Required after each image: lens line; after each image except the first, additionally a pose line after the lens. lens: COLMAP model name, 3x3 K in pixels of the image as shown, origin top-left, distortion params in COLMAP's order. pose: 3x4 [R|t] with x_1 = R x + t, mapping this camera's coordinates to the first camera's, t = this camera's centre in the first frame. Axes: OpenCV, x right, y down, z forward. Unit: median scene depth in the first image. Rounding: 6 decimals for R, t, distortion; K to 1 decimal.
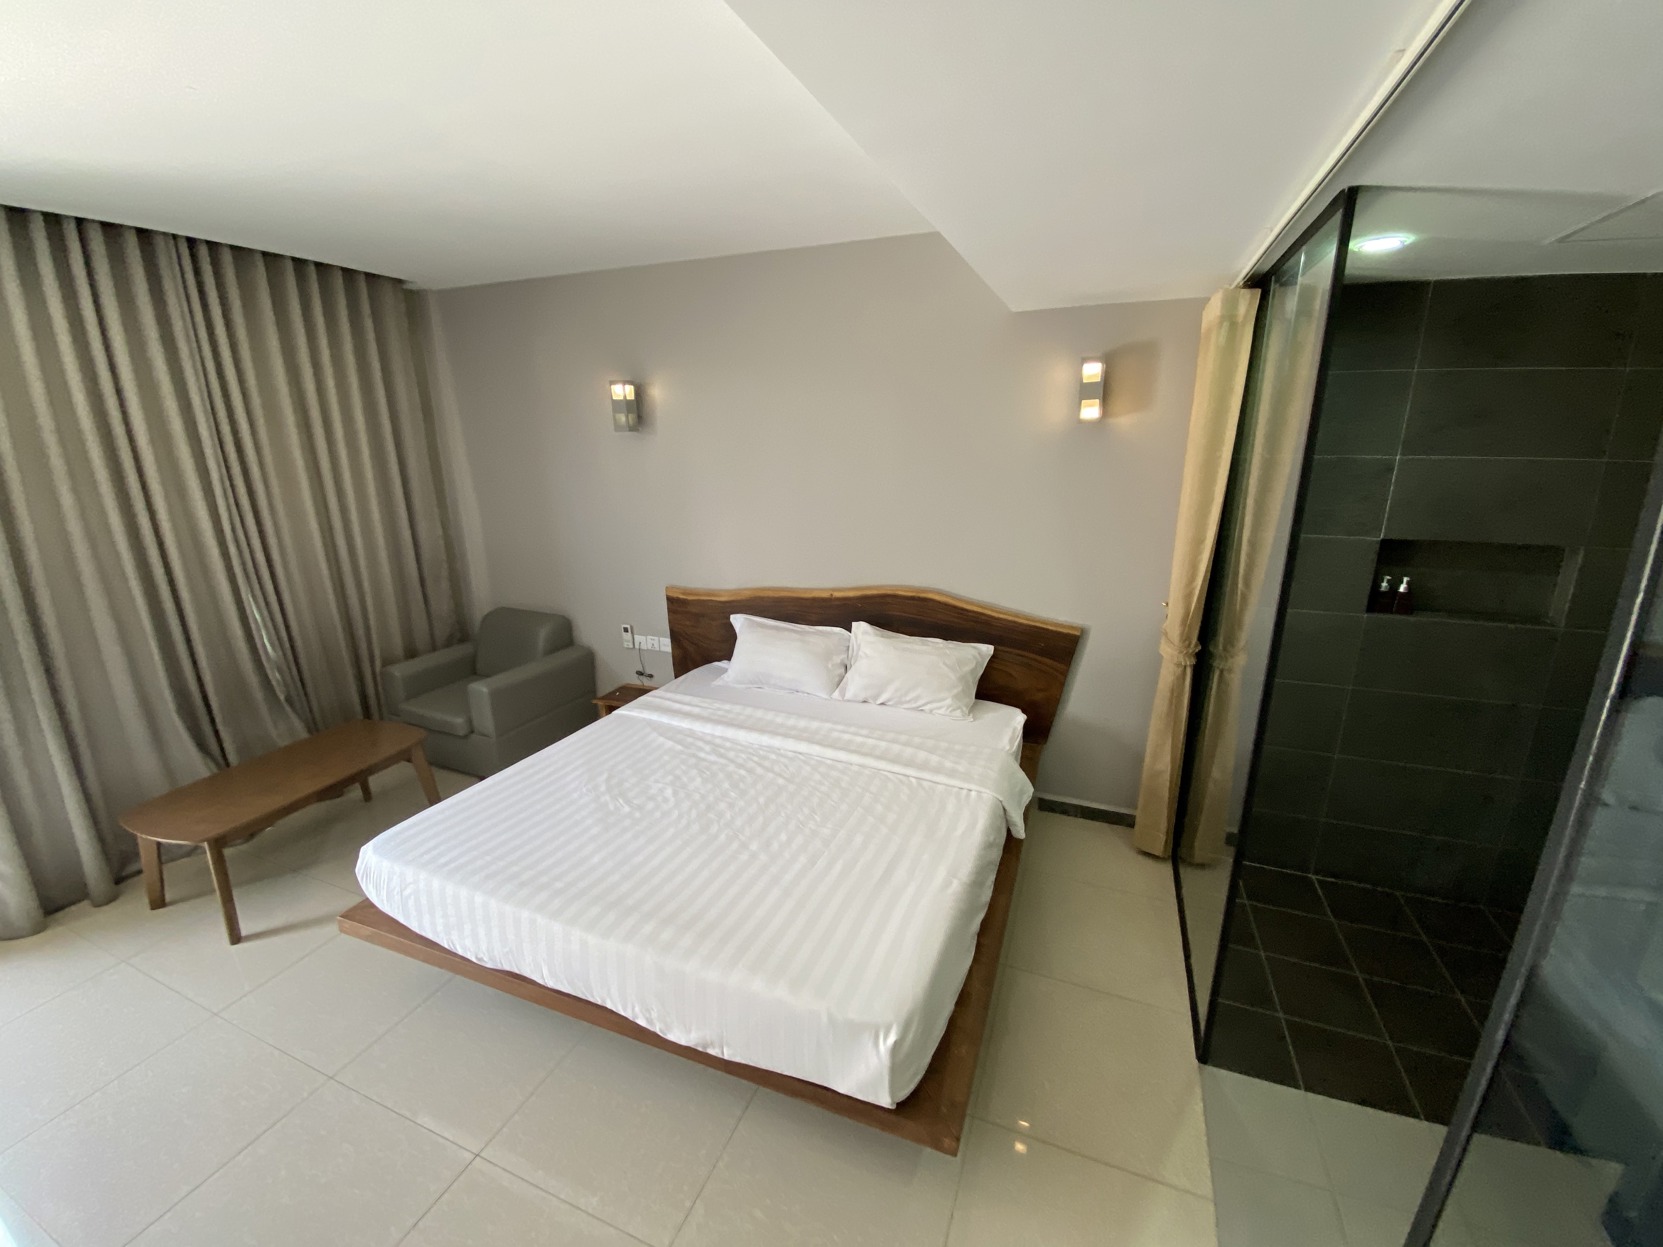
lens RADIAL K [[674.7, 0, 827.3], [0, 674.7, 626.4], [0, 0, 1]] dist [0.049763, -0.026850]
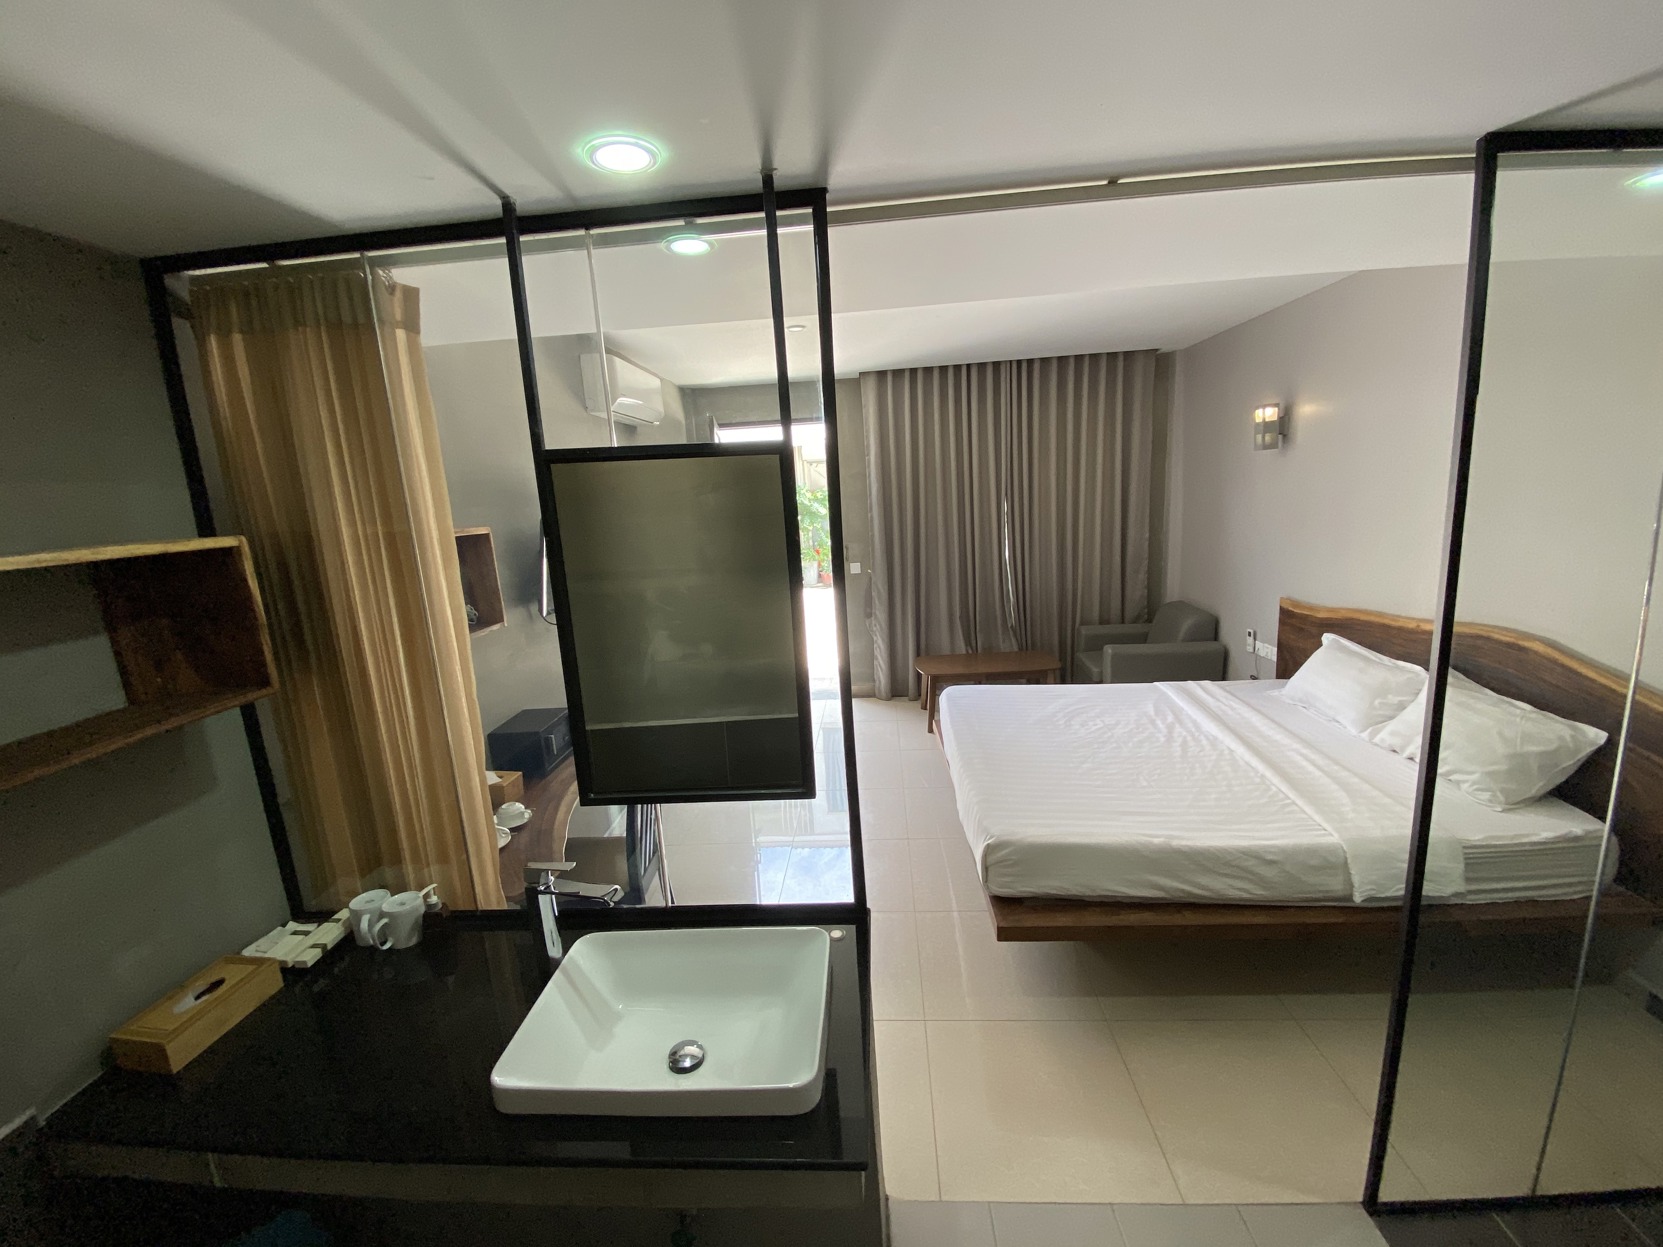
lens RADIAL K [[685.9, 0, 831.5], [0, 685.9, 623.5], [0, 0, 1]] dist [0.031791, -0.022652]
pose [[0.326458, 0.174677, -0.928931, 0.603875], [-0.209804, 0.971651, 0.108978, 0.009238], [0.921633, 0.159317, 0.353851, 0.017061]]
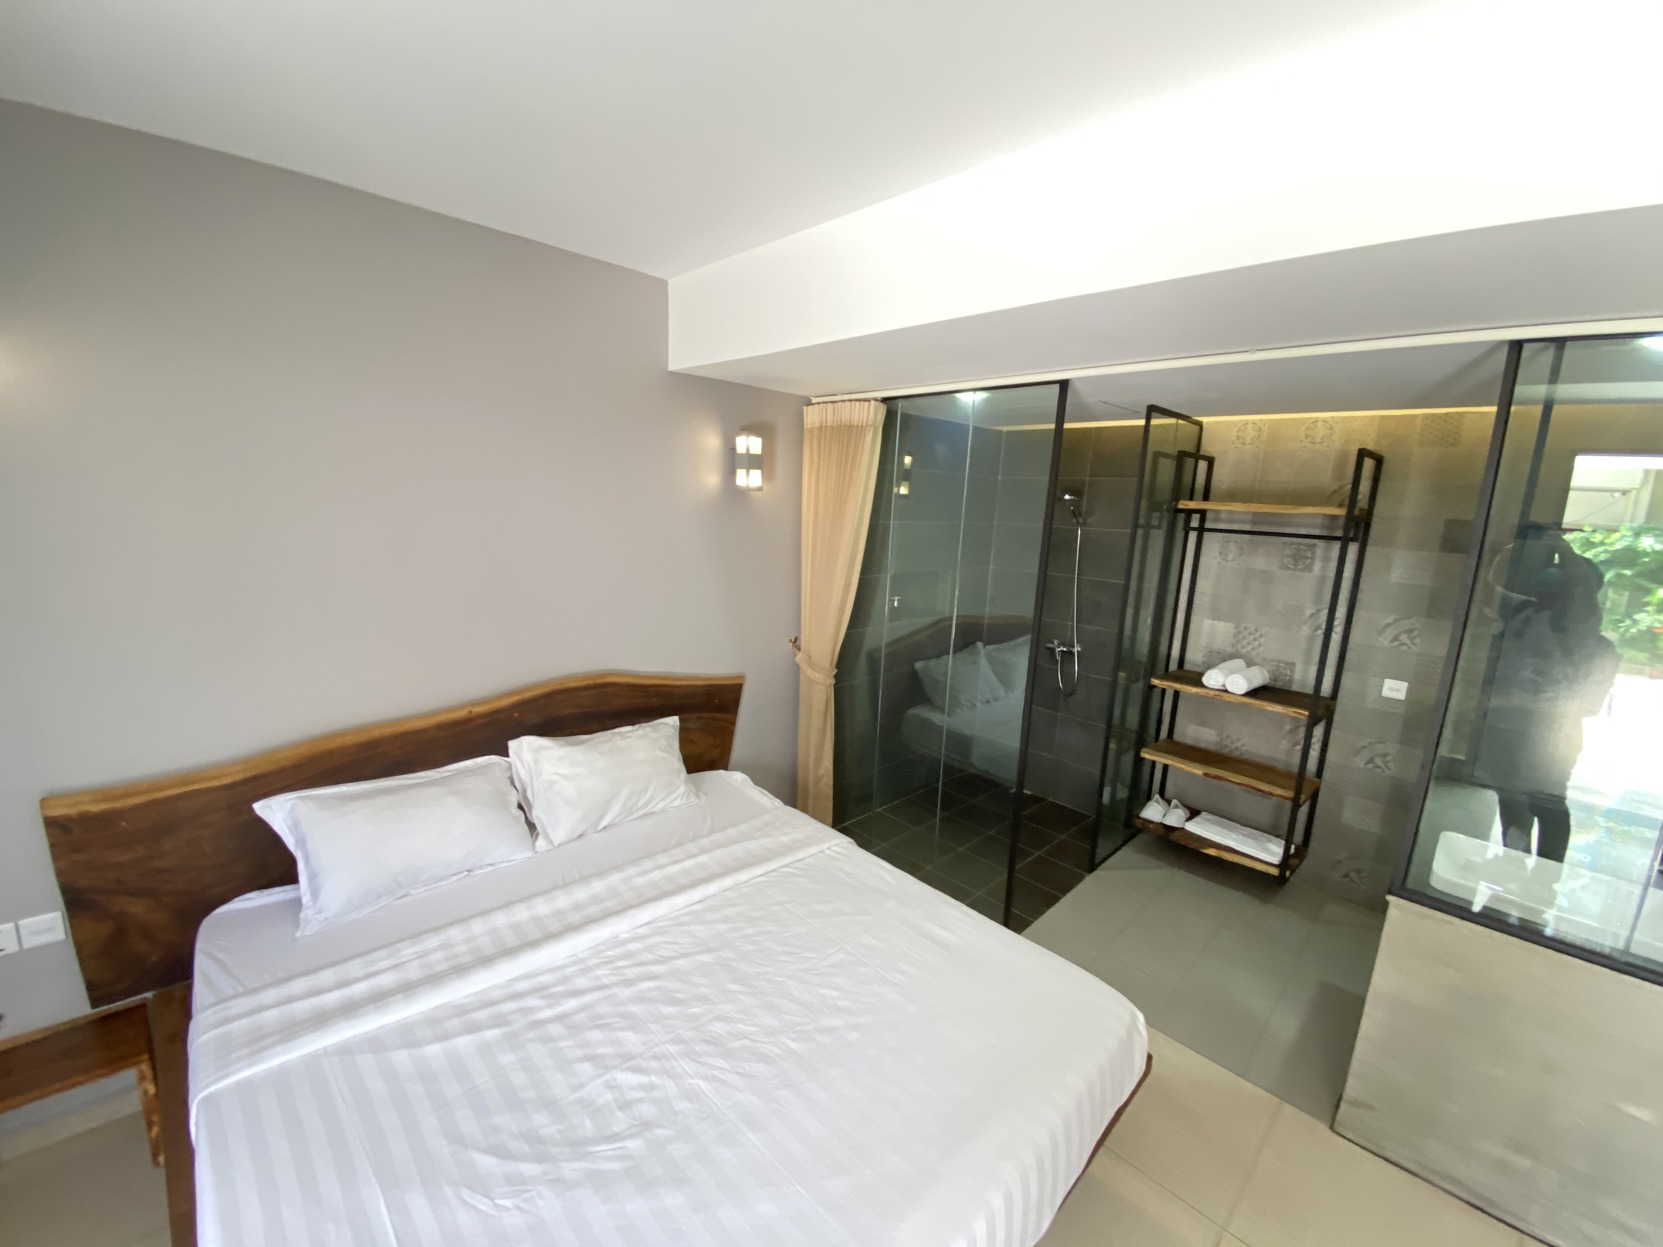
lens RADIAL K [[677.8, 0, 831.5], [0, 677.8, 623.5], [0, 0, 1]] dist [0.028249, -0.024856]
pose [[0.389754, -0.140872, 0.910081, -0.492023], [0.201802, 0.977277, 0.064849, -0.111711], [-0.898536, 0.158381, 0.409326, 0.402002]]
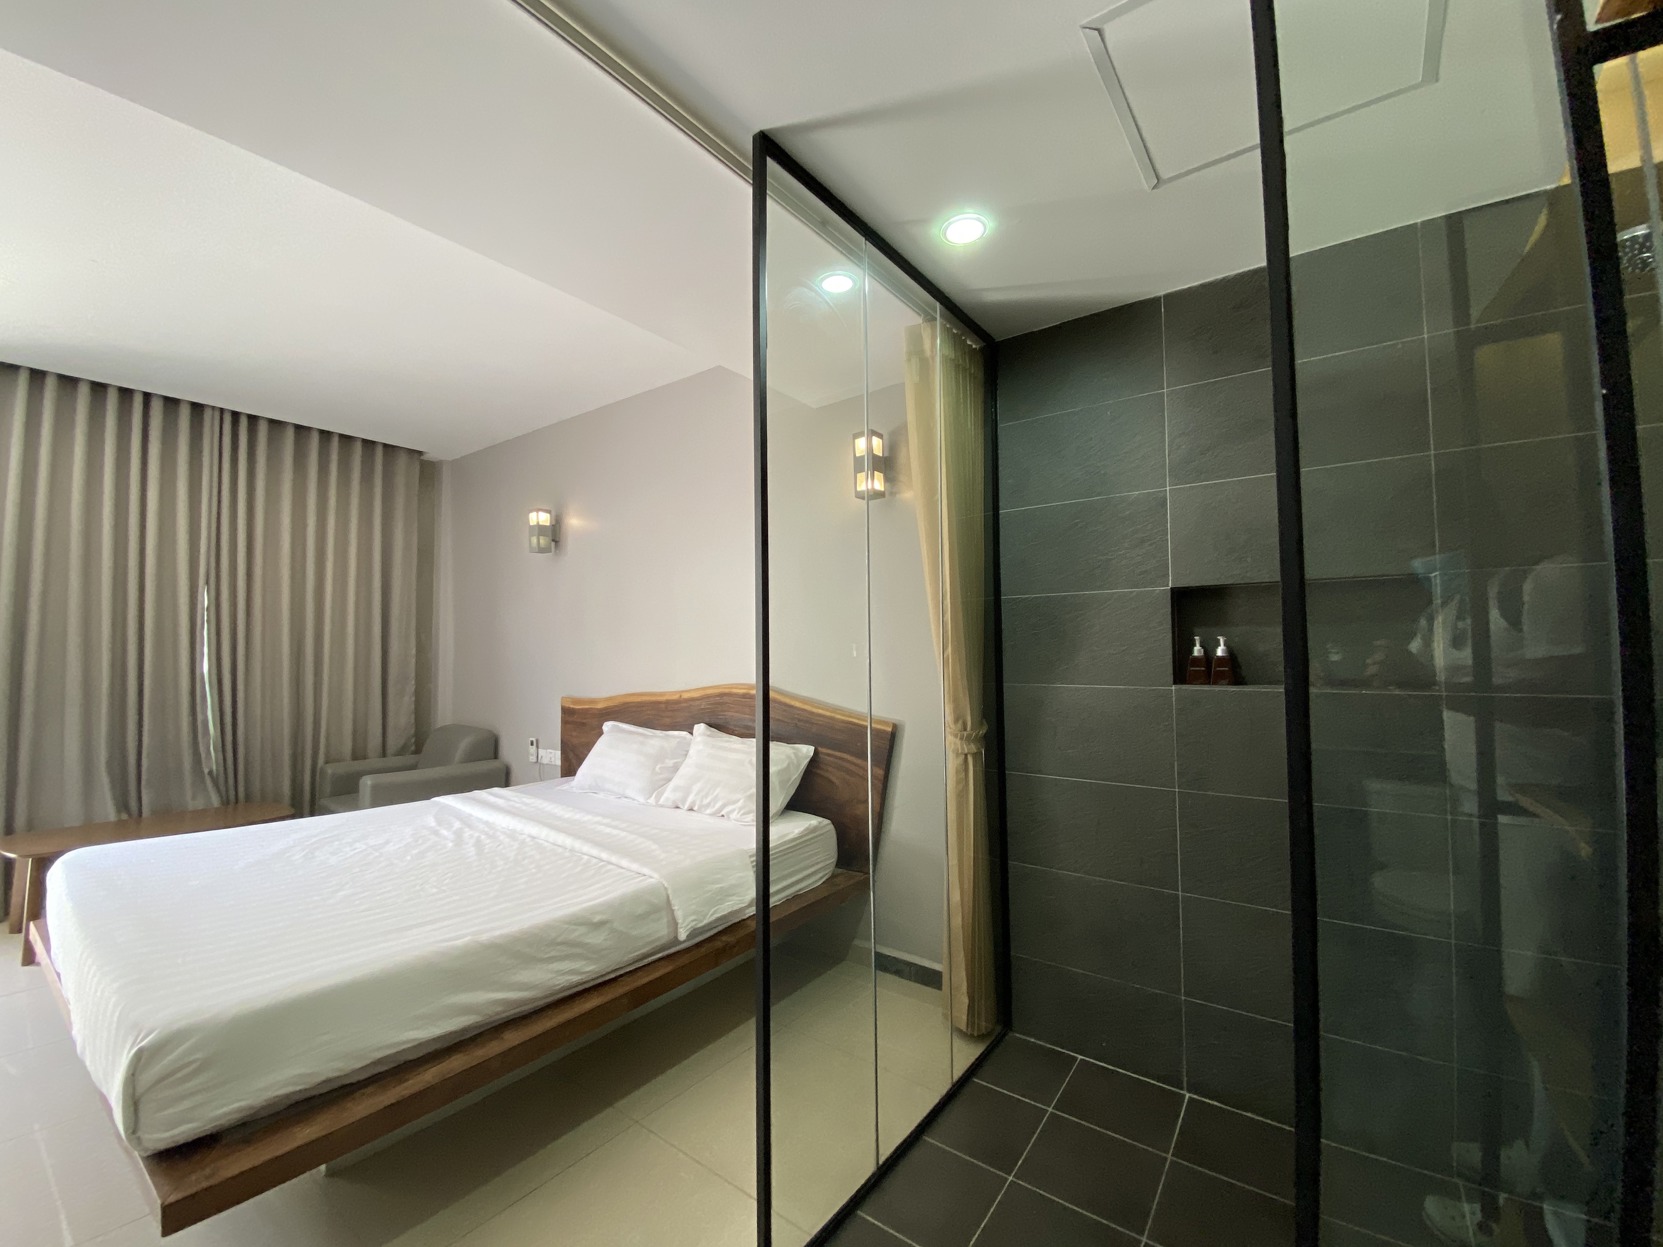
lens RADIAL K [[679.8, 0, 824.3], [0, 679.8, 615.4], [0, 0, 1]] dist [0.043770, -0.034452]
pose [[0.965205, -0.010362, -0.261289, 0.482040], [-0.075502, 0.945615, -0.316405, 0.142569], [0.250358, 0.325124, 0.911930, 0.143908]]
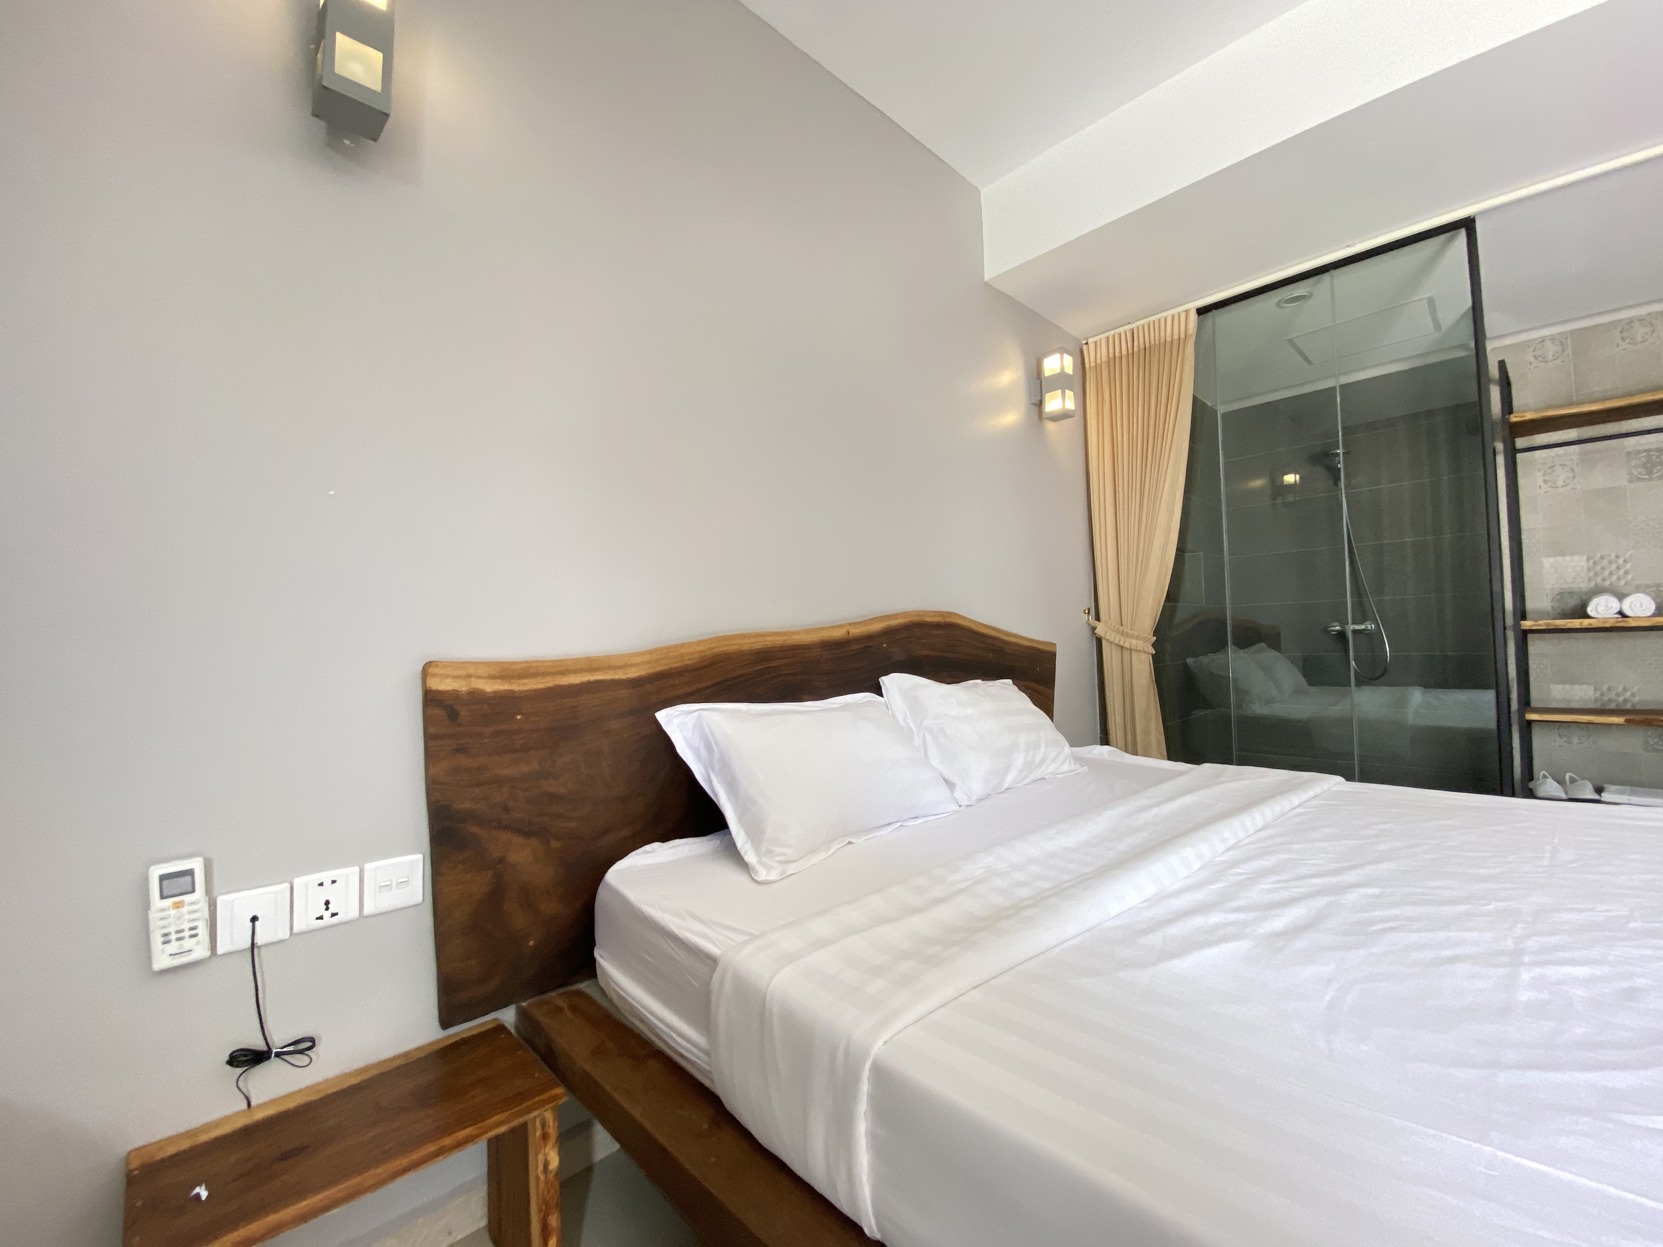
lens RADIAL K [[677.8, 0, 831.5], [0, 677.8, 623.5], [0, 0, 1]] dist [0.028249, -0.024856]
pose [[0.397750, 0.019564, 0.917285, -0.518428], [0.278087, 0.950173, -0.140849, 0.019172], [-0.874335, 0.311108, 0.372491, 0.859559]]
